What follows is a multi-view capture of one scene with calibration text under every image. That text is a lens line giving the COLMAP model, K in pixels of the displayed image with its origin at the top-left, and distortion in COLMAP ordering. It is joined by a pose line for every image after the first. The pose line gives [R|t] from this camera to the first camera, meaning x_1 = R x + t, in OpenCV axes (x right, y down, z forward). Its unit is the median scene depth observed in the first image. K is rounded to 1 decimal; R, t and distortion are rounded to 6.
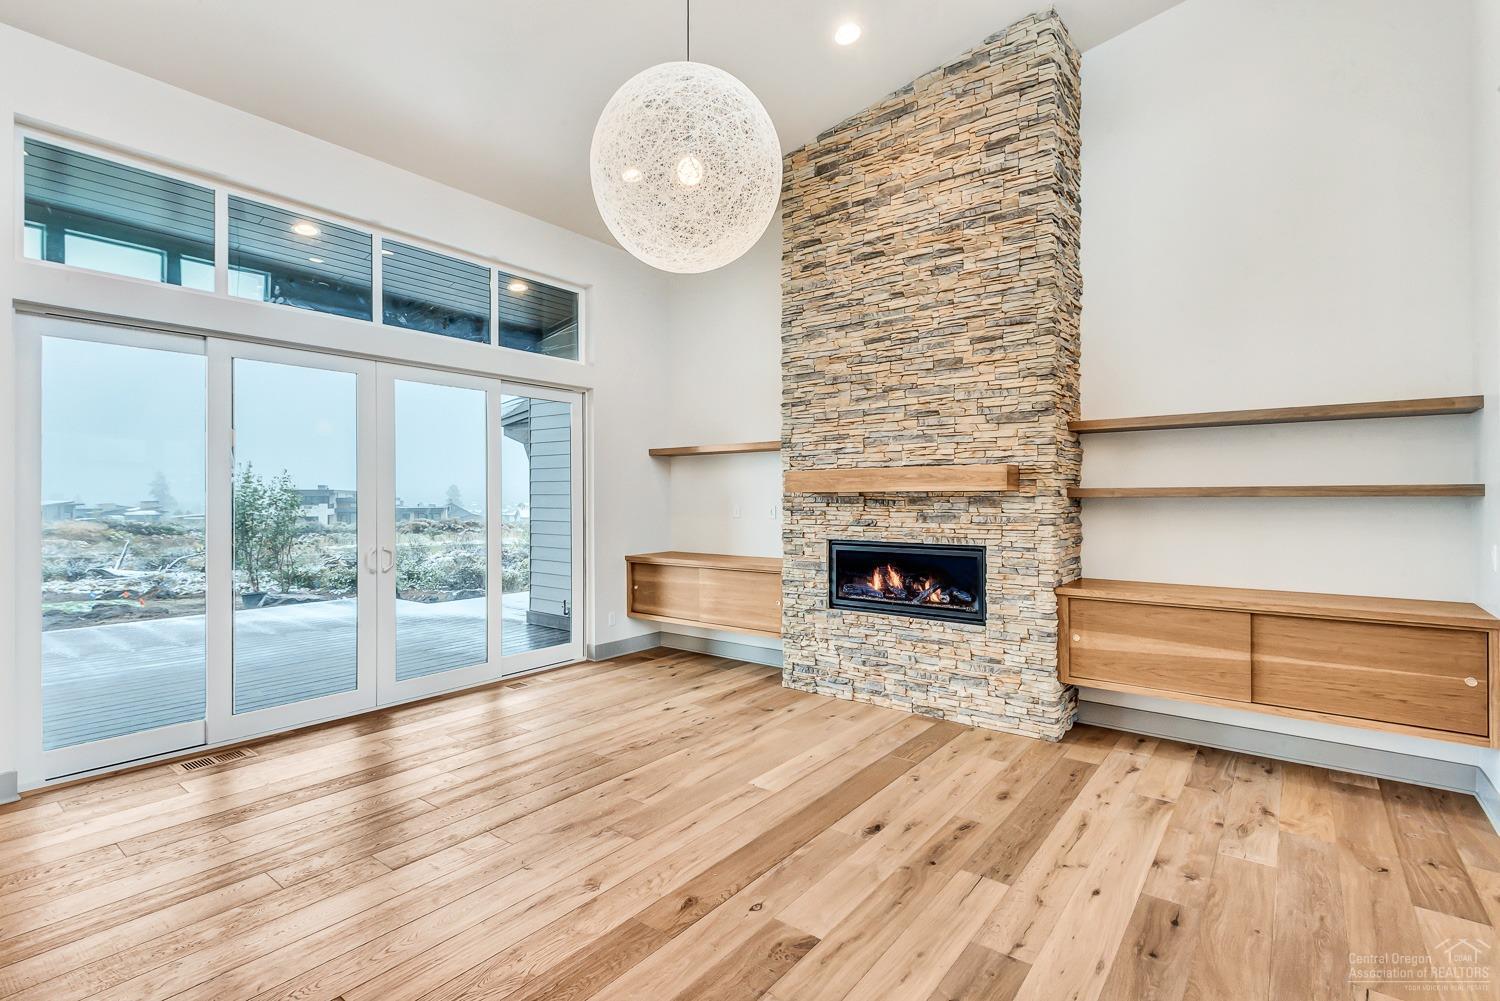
lens RADIAL K [[702.6, 0, 740.2], [0, 702.6, 493.7], [0, 0, 1]] dist [0.039249, -0.029534]
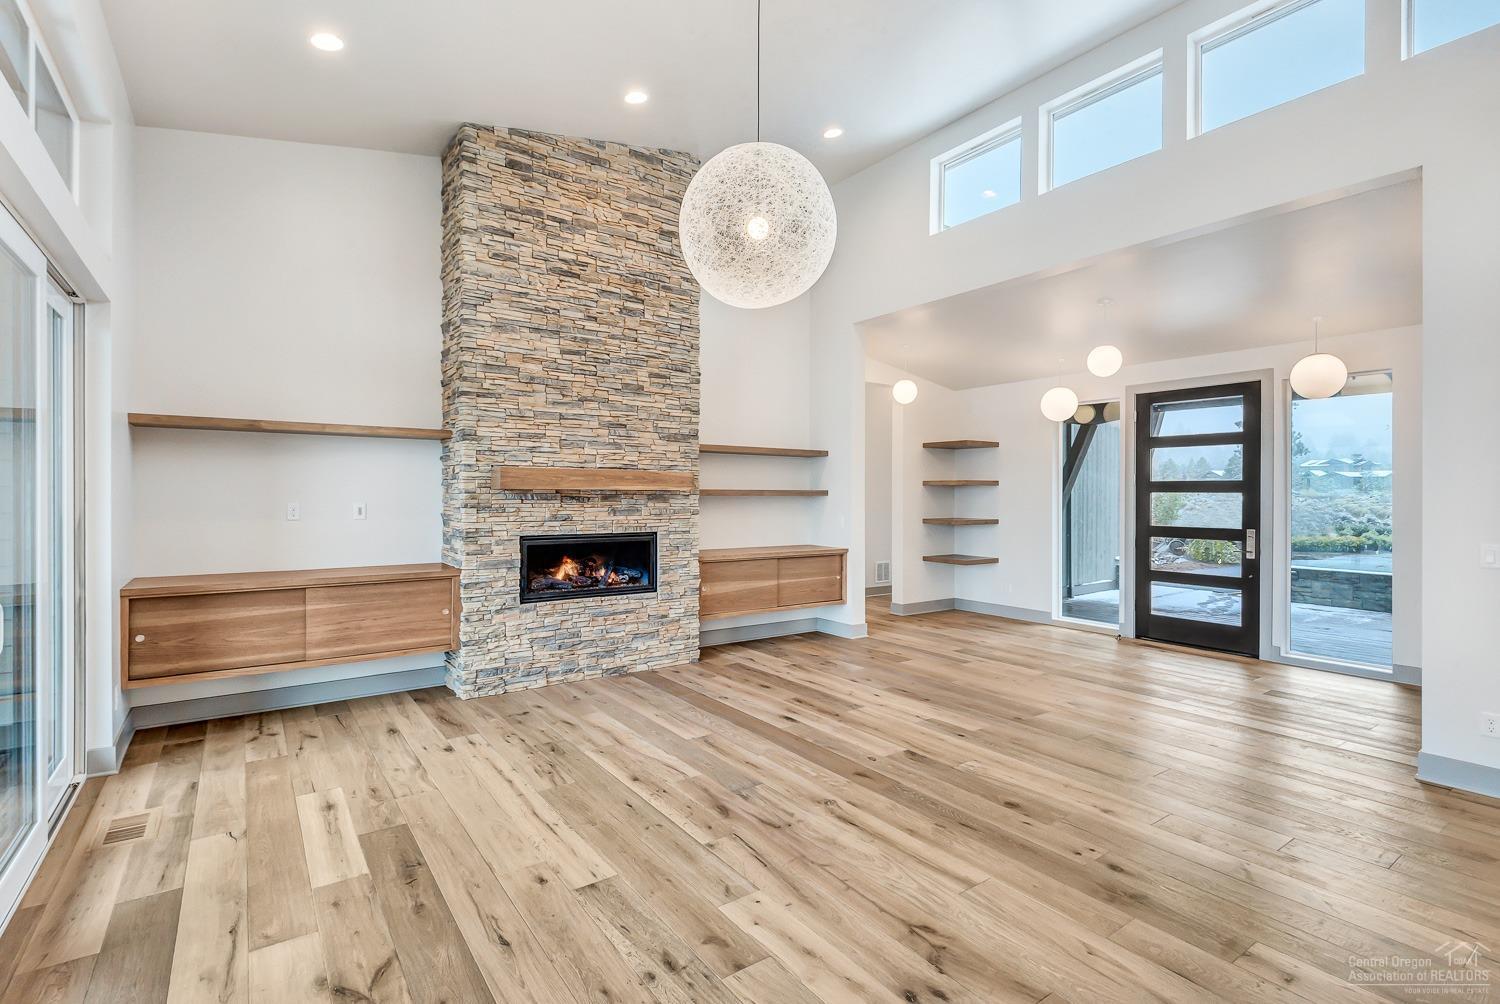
lens RADIAL K [[702.6, 0, 740.2], [0, 702.6, 495.2], [0, 0, 1]] dist [0.039249, -0.029534]
pose [[0.277276, 0.003358, 0.960785, -0.830303], [-0.011527, 0.999934, -0.000168, 0.003500], [-0.960721, -0.011029, 0.277296, 0.456768]]
